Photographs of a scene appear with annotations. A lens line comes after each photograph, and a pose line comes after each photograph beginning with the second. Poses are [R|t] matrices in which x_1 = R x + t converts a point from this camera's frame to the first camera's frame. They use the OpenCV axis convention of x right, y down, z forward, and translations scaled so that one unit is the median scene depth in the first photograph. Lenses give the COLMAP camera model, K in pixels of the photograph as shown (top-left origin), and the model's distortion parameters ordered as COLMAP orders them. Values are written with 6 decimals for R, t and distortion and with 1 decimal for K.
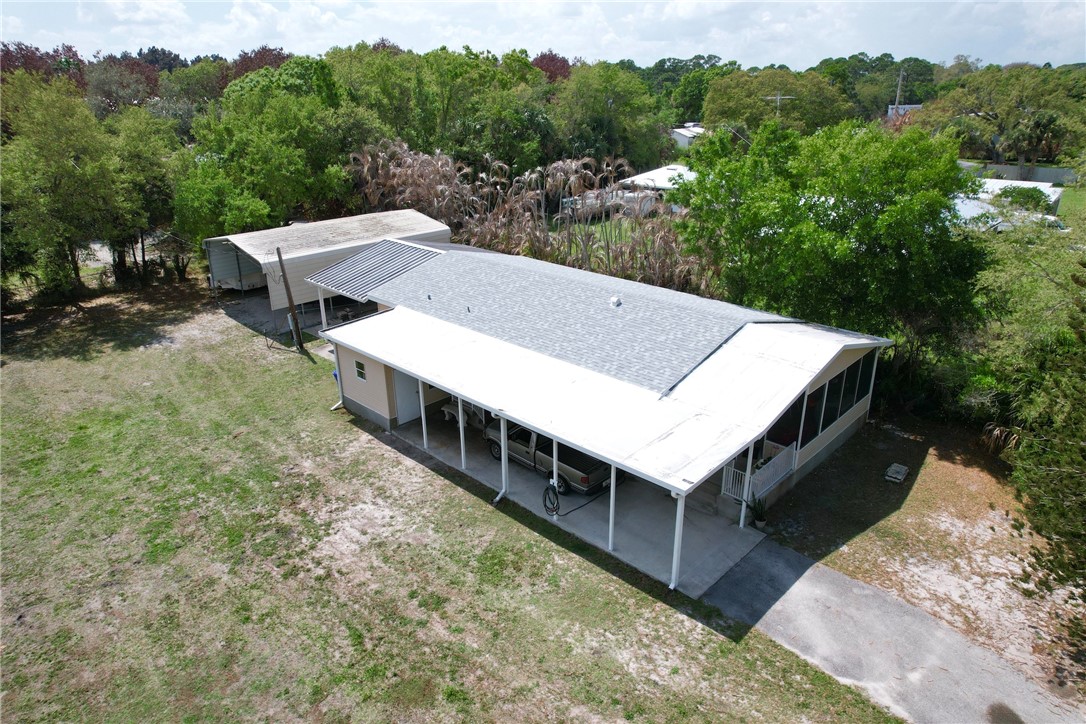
lens RADIAL K [[693.3, 0, 550.1], [0, 693.3, 364.4], [0, 0, 1]] dist [-0.069617, 0.065914]
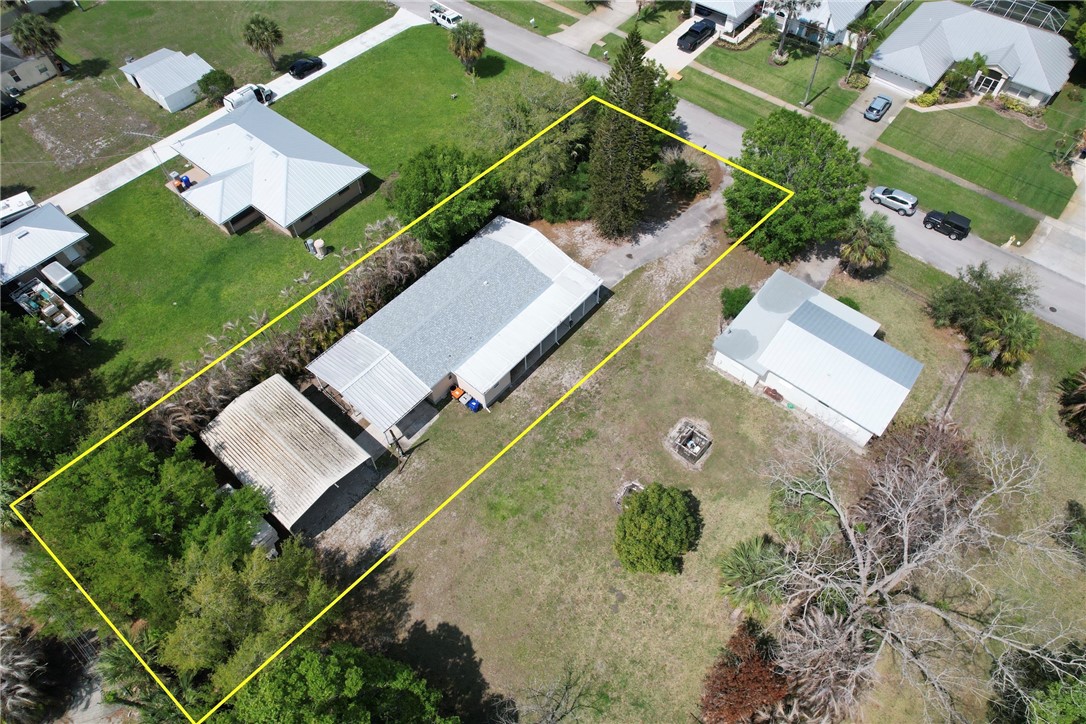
lens RADIAL K [[693.3, 0, 550.1], [0, 693.3, 364.4], [0, 0, 1]] dist [-0.069617, 0.065914]
pose [[-0.060475, -0.816301, 0.574452, -1.741552], [0.369449, 0.516328, 0.772601, -1.946988], [-0.927281, 0.258954, 0.270357, 0.226369]]
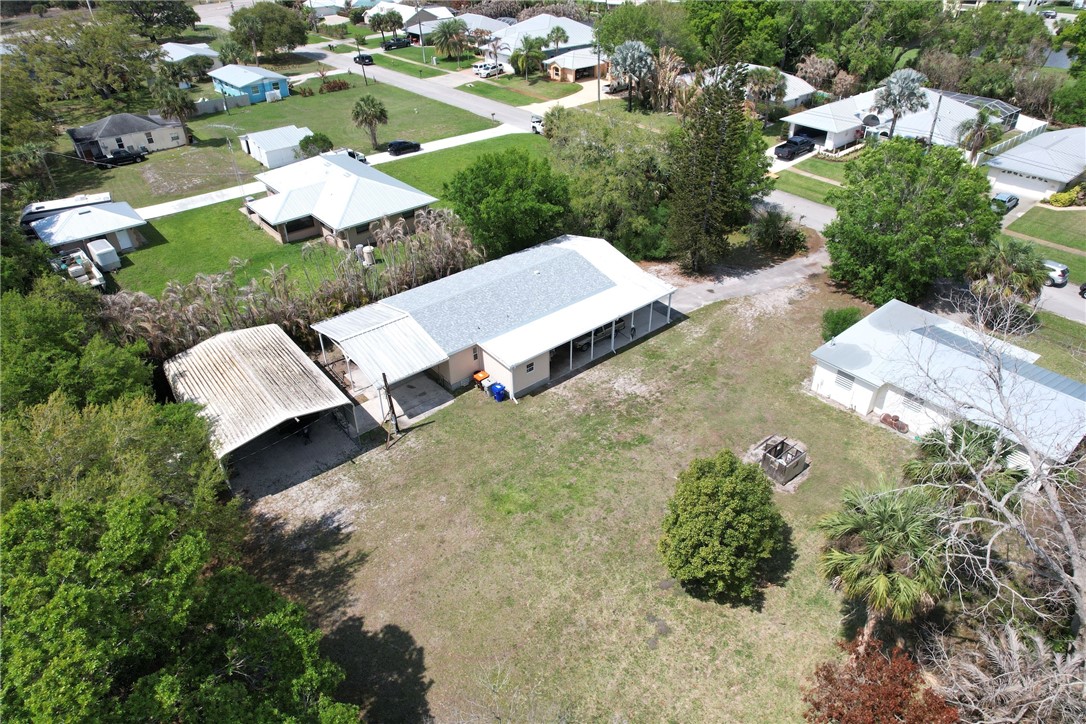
lens RADIAL K [[693.3, 0, 550.1], [0, 693.3, 364.4], [0, 0, 1]] dist [-0.069617, 0.065914]
pose [[0.108896, -0.558260, 0.822488, -1.987713], [0.375869, 0.789104, 0.485837, -0.973769], [-0.920252, 0.256242, 0.295763, 0.463056]]
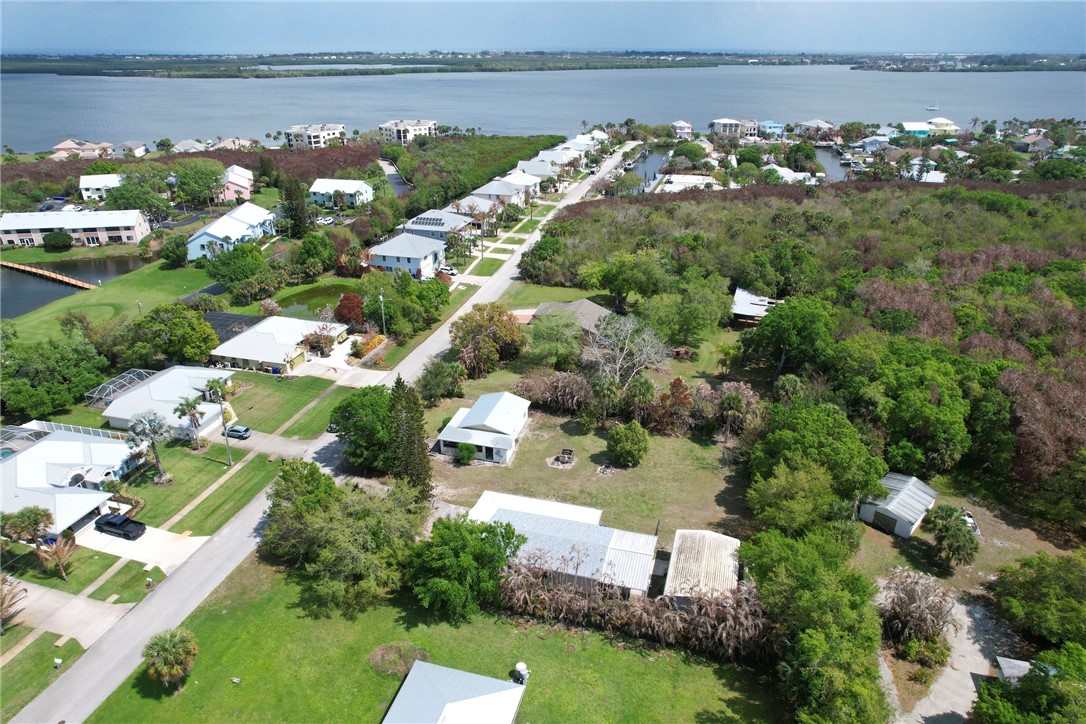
lens RADIAL K [[693.3, 0, 550.1], [0, 693.3, 364.4], [0, 0, 1]] dist [-0.069617, 0.065914]
pose [[-0.877596, 0.199905, -0.435733, 1.436534], [-0.176129, 0.710900, 0.680882, -3.281066], [0.445874, 0.674285, -0.588674, 2.789756]]
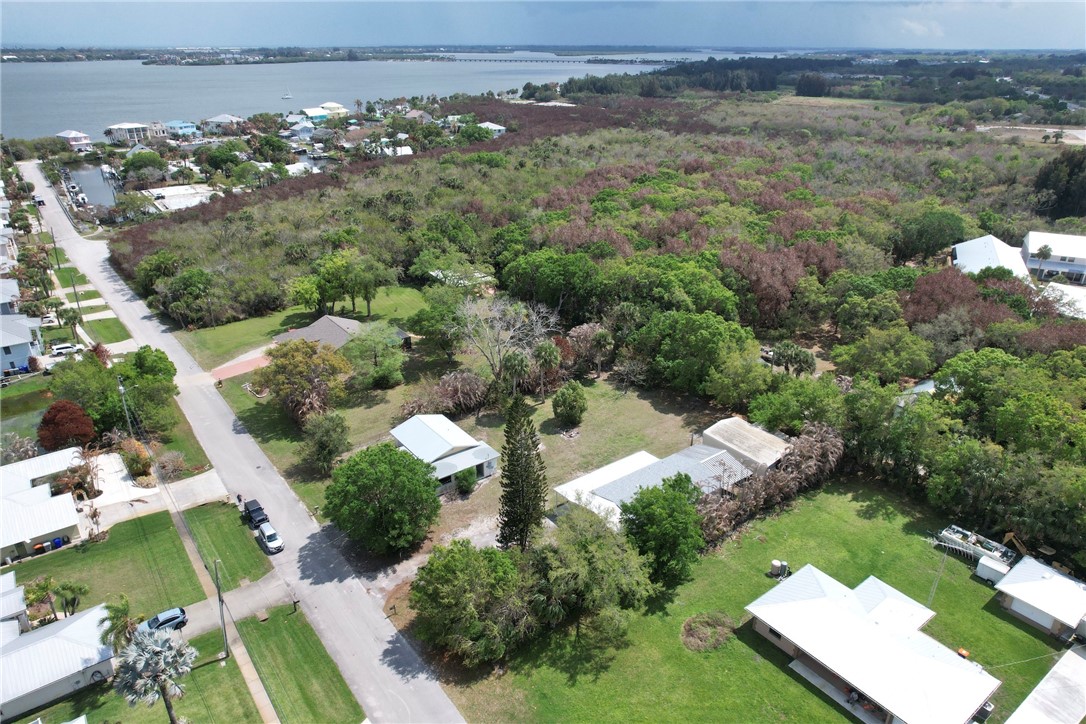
lens RADIAL K [[693.3, 0, 550.1], [0, 693.3, 364.4], [0, 0, 1]] dist [-0.069617, 0.065914]
pose [[-0.170263, 0.419777, -0.891515, 3.446292], [-0.358411, 0.816377, 0.452847, -2.235732], [0.917906, 0.396632, 0.011454, 0.286213]]
